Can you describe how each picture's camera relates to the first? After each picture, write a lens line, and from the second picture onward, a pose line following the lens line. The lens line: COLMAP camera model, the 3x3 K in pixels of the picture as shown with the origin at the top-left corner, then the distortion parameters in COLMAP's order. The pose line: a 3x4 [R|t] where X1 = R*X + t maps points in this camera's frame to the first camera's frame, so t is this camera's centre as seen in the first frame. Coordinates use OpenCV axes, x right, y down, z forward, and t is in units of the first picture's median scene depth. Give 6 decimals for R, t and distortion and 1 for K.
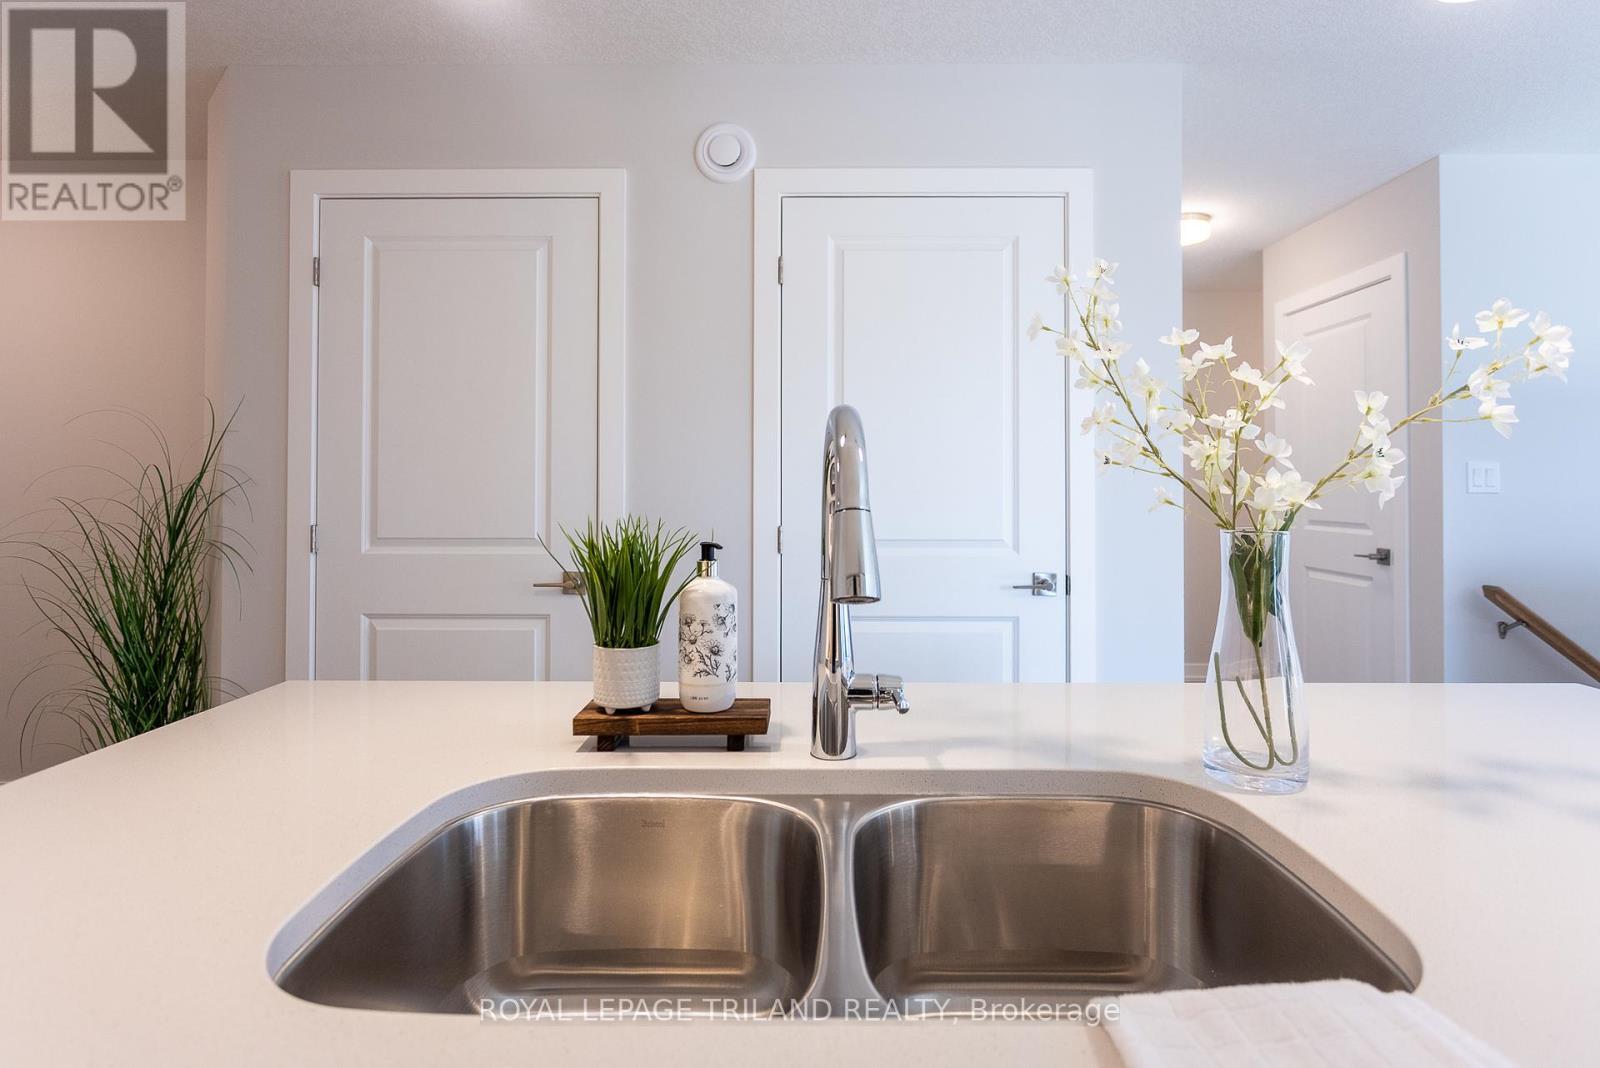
lens RADIAL K [[845.0, 0, 796.7], [0, 845.0, 467.8], [0, 0, 1]] dist [-0.001968, -0.000364]
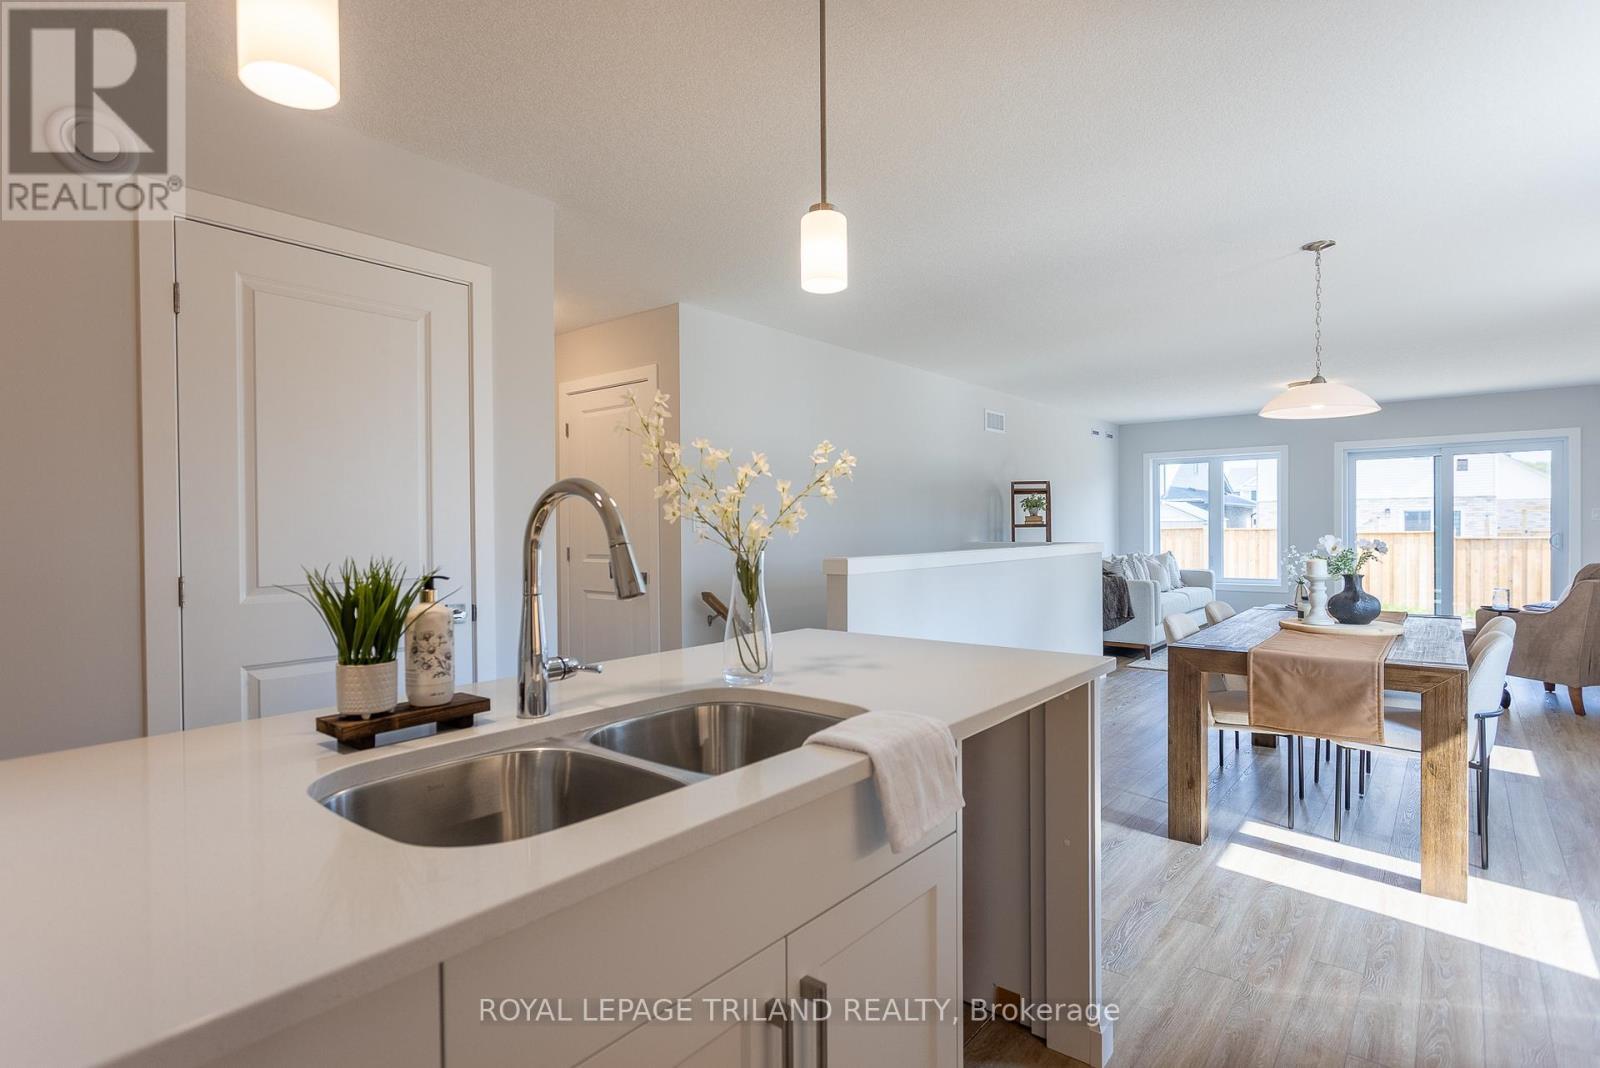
lens RADIAL K [[795.5, 0, 813.9], [0, 795.5, 534.1], [0, 0, 1]] dist [0.002462, -0.000133]
pose [[0.624011, -0.014743, 0.781276, -0.707367], [-0.006488, 0.999690, 0.024046, -0.008143], [-0.781389, -0.020074, 0.623722, -0.217594]]
